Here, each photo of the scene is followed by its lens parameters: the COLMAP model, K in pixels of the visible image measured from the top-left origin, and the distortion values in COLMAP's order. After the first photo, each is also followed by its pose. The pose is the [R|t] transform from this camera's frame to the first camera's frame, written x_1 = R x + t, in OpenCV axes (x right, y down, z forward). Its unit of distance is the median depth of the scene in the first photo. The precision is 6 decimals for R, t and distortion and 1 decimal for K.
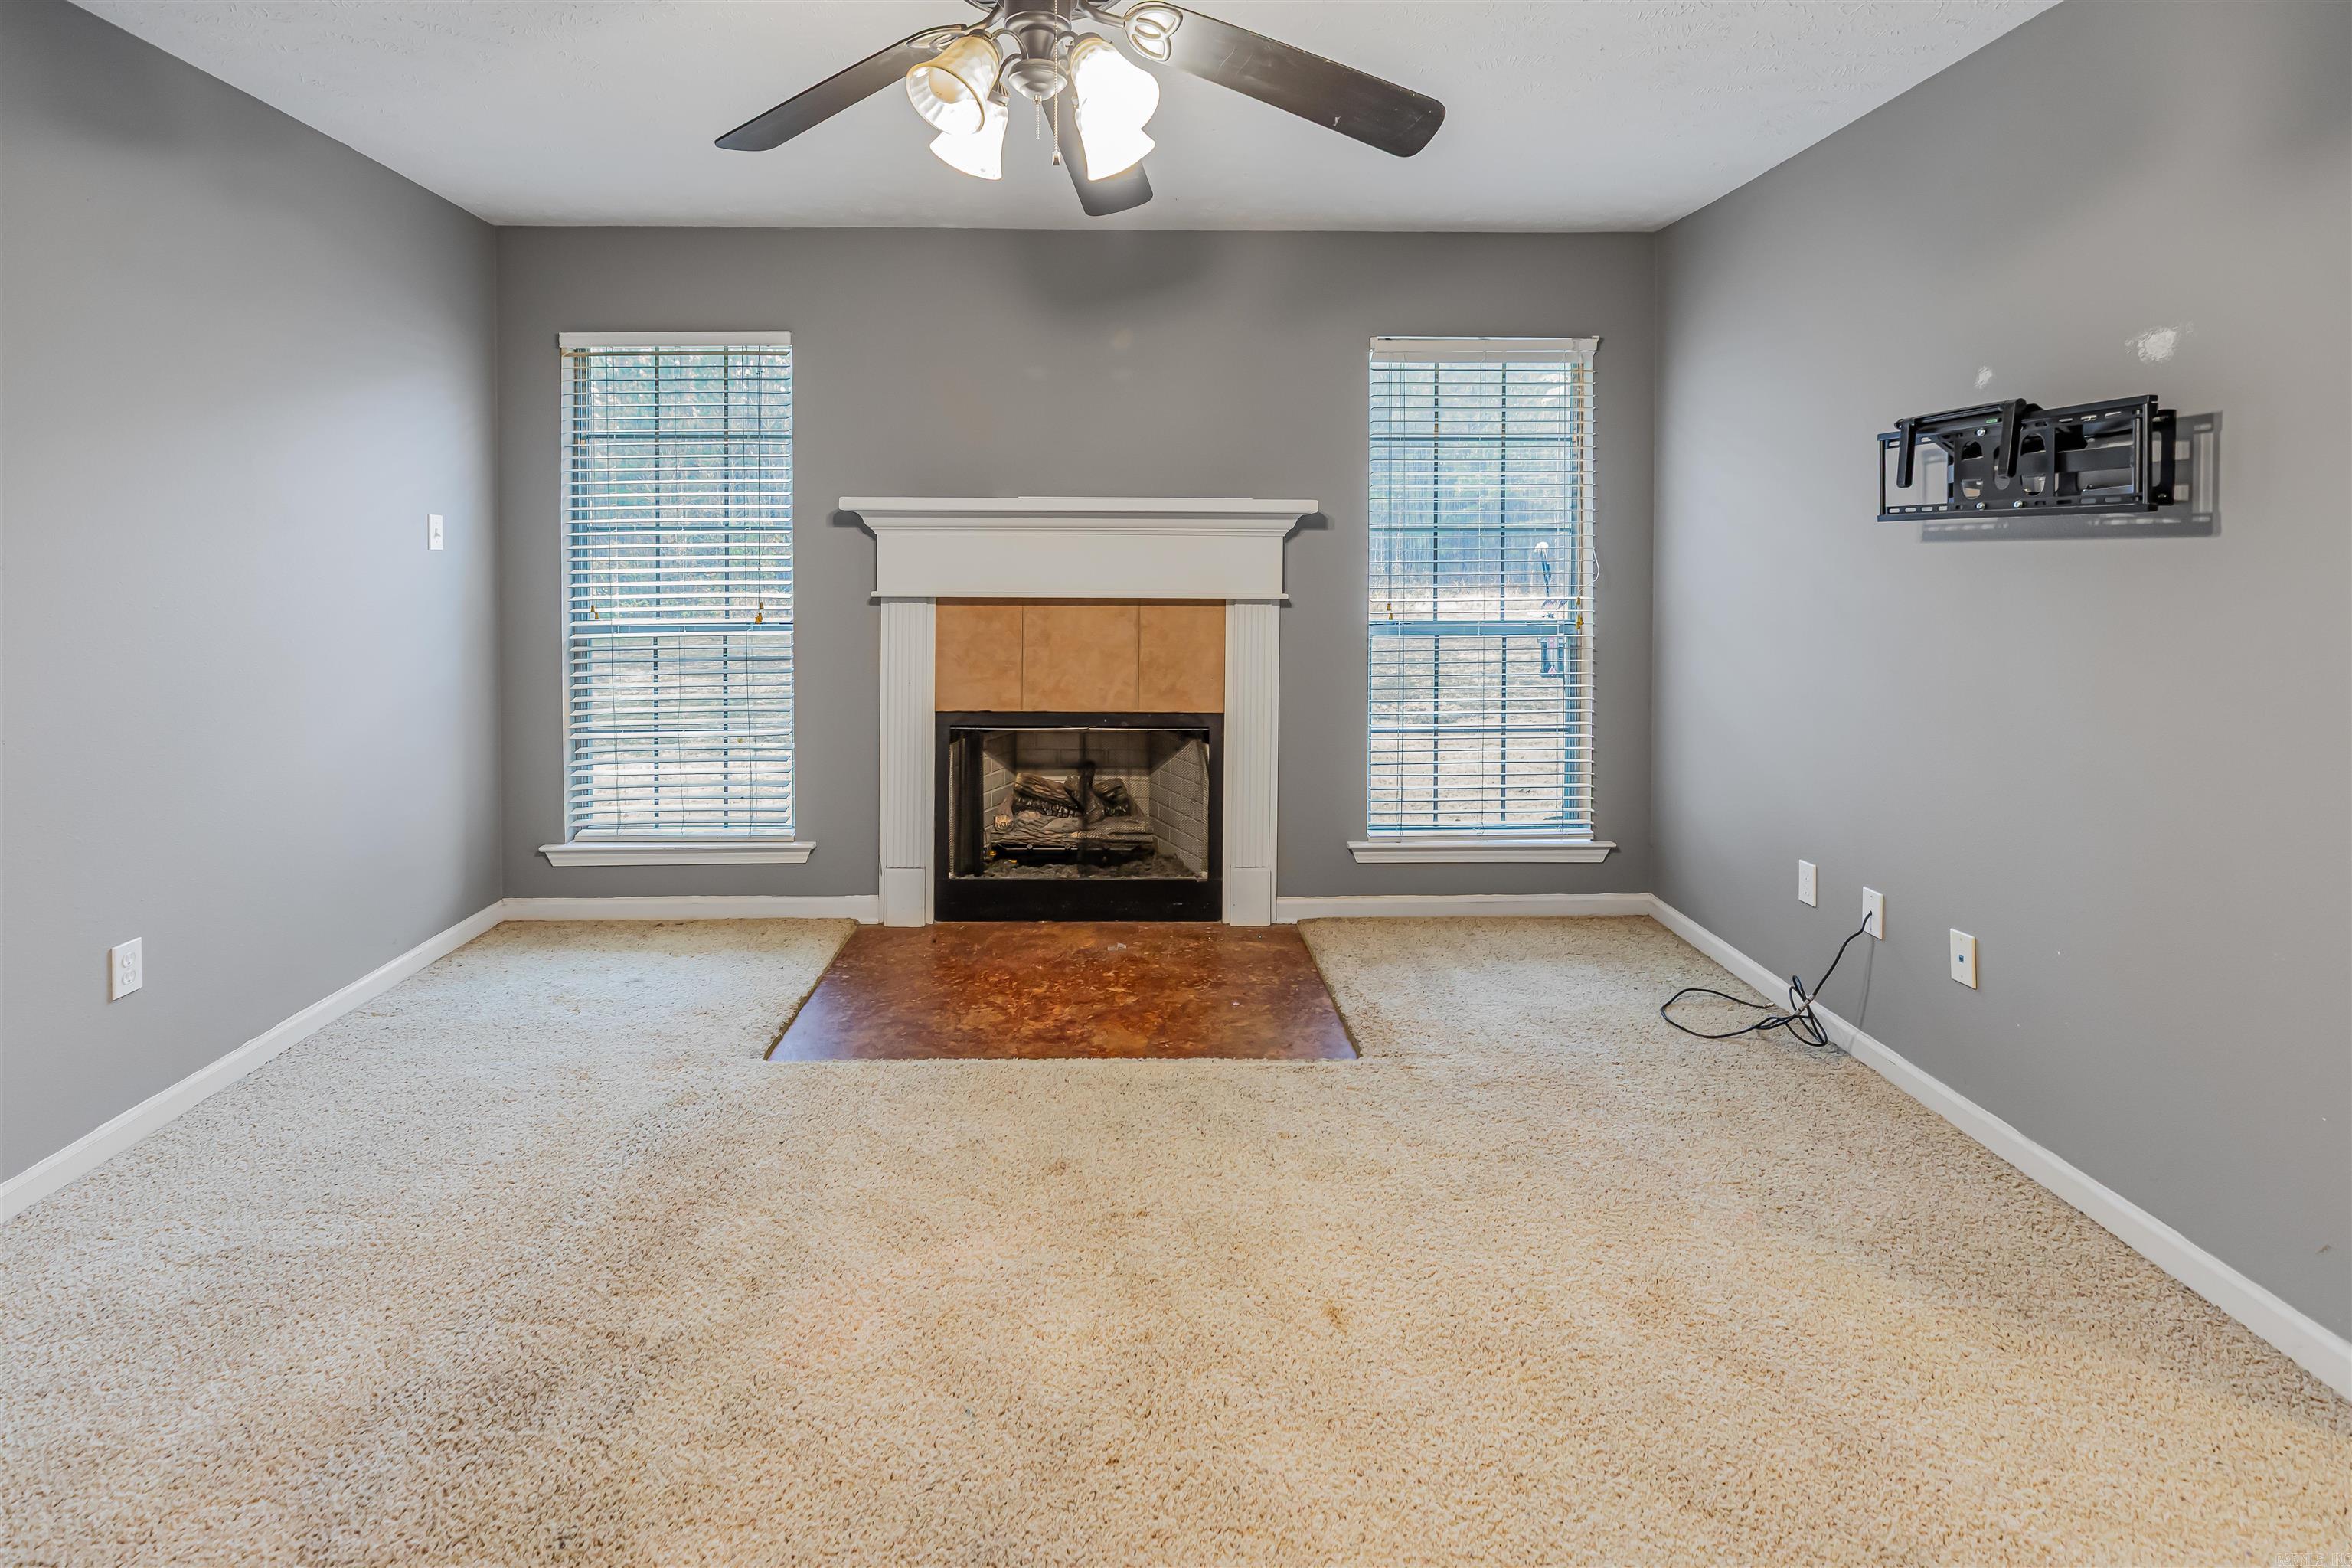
lens RADIAL K [[1173.8, 0, 1177.6], [0, 1173.8, 645.0], [0, 0, 1]] dist [0.013948, -0.001055]
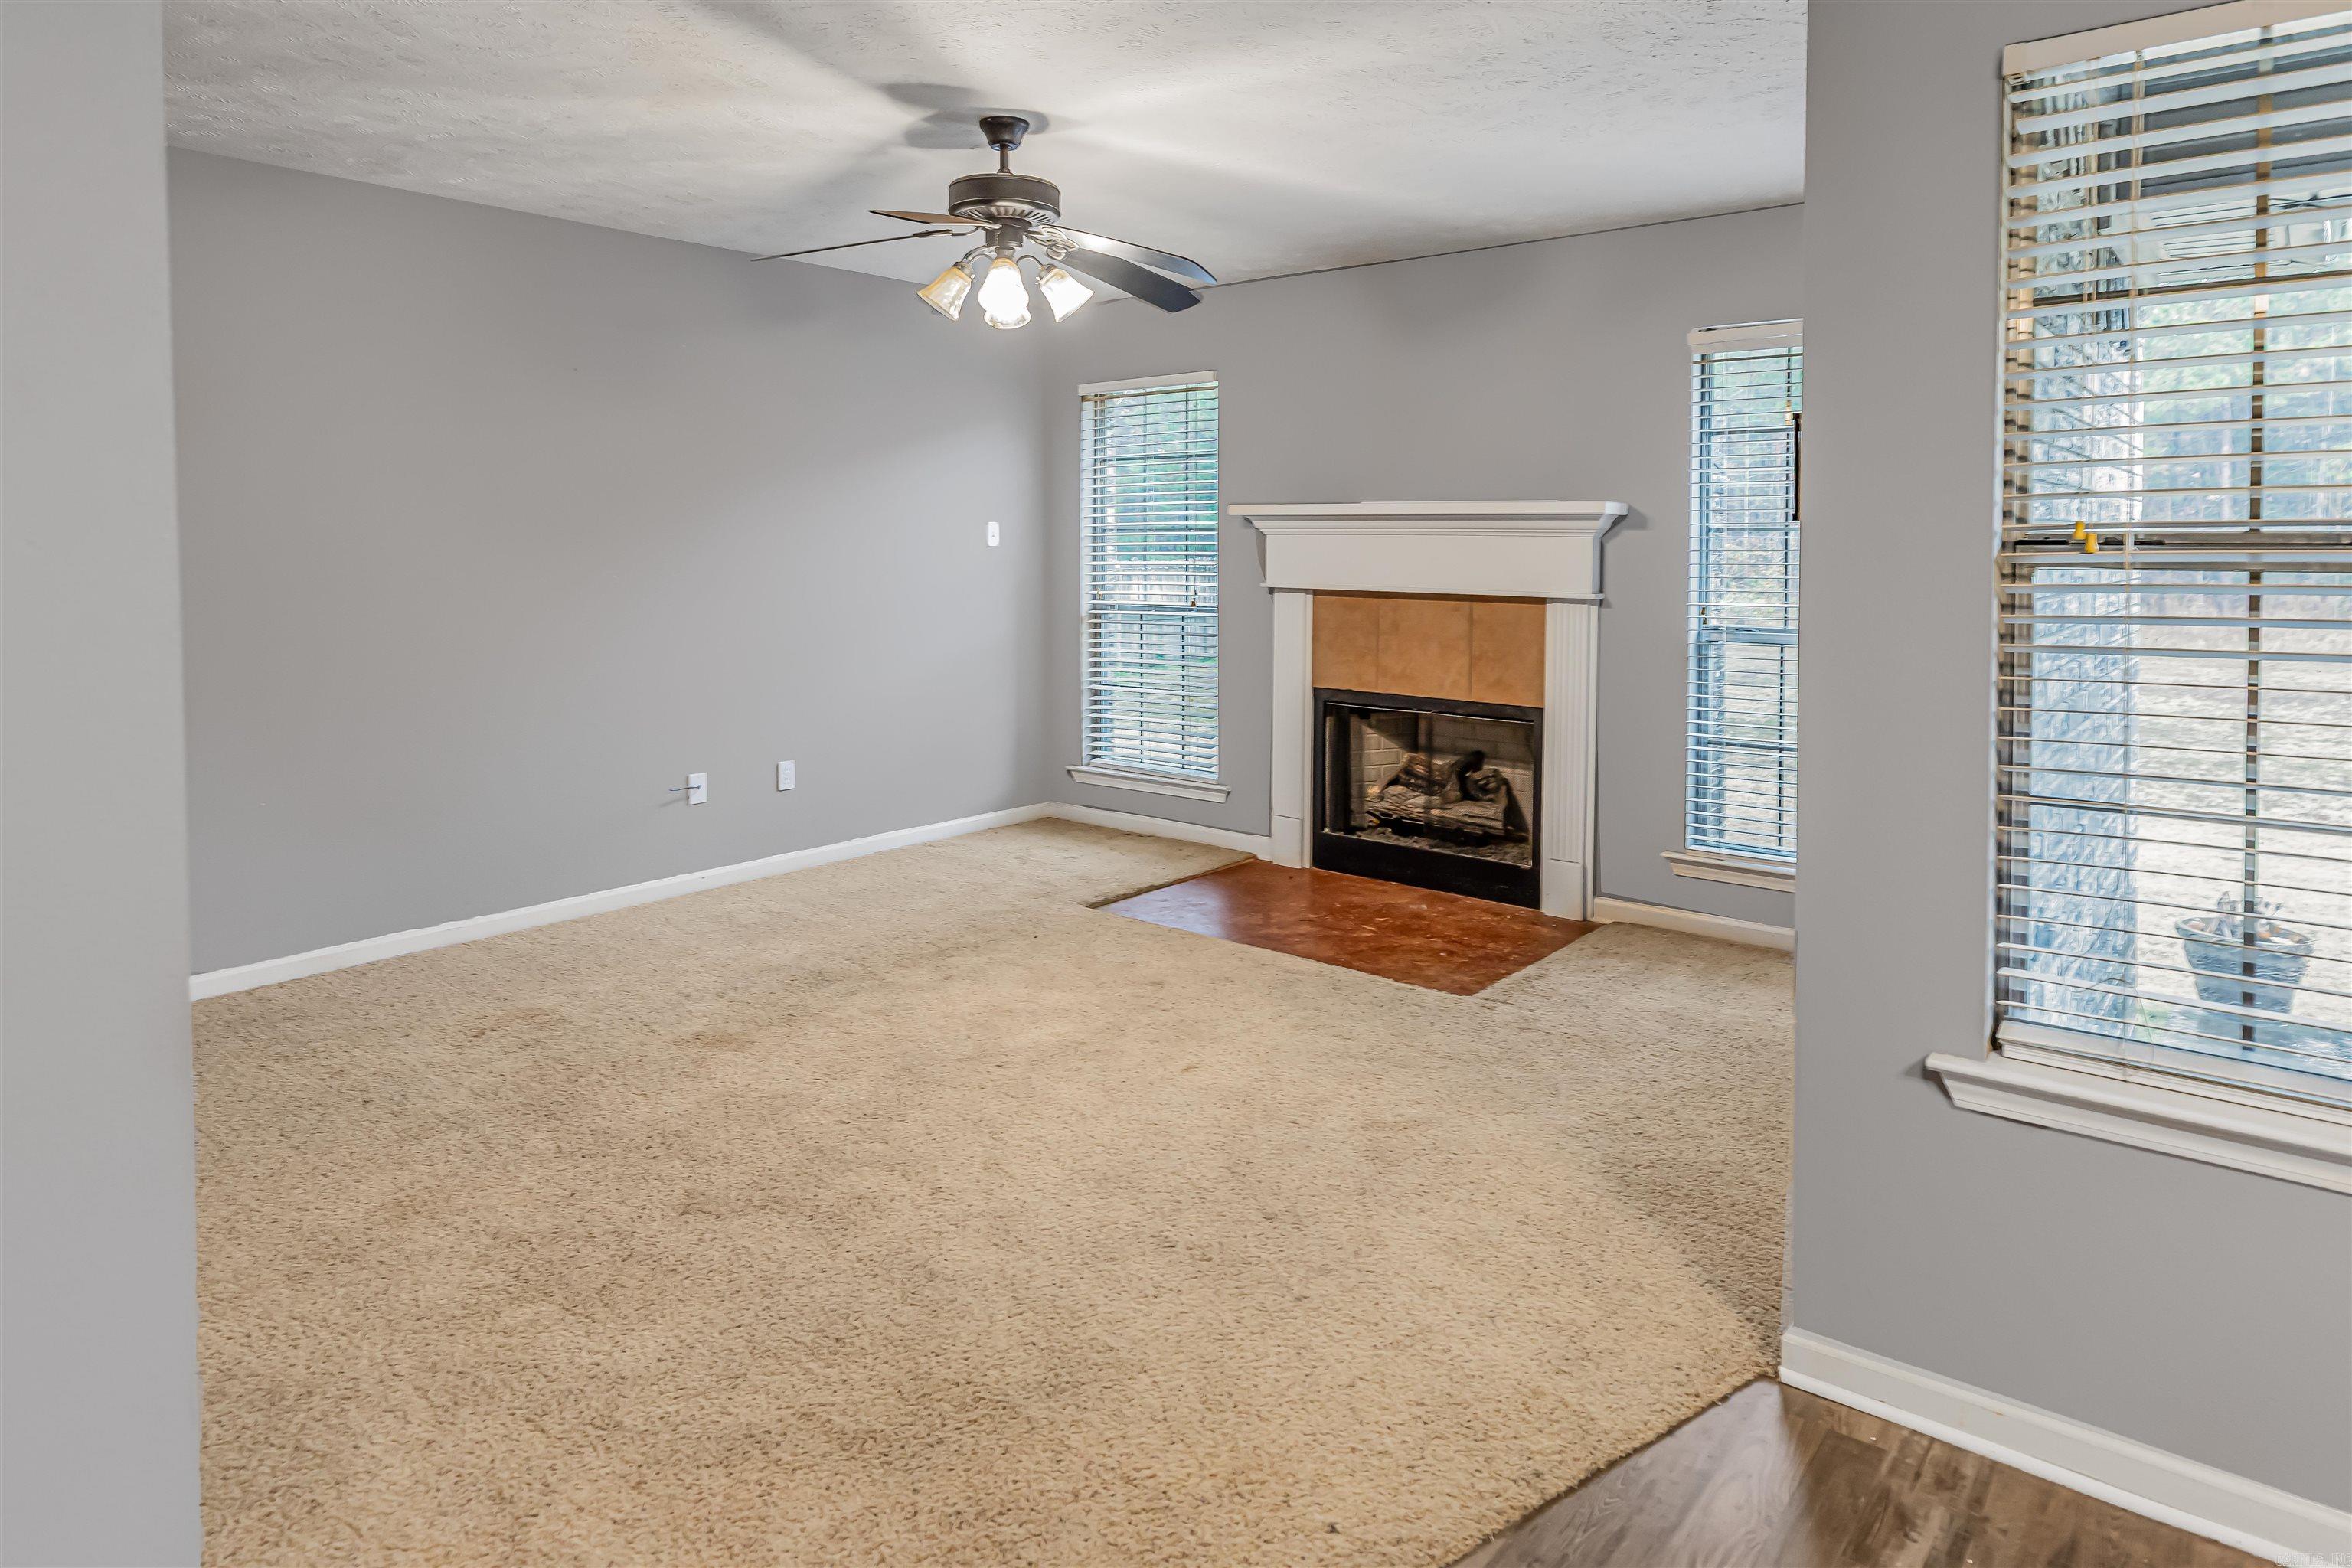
lens RADIAL K [[1490.1, 0, 1176.0], [0, 1490.1, 784.0], [0, 0, 1]] dist [0.002432, 0.000399]
pose [[0.751928, 0.110569, -0.649907, 0.666623], [-0.059066, 0.993169, 0.100630, 0.010897], [0.656594, -0.037279, 0.753322, -0.214102]]
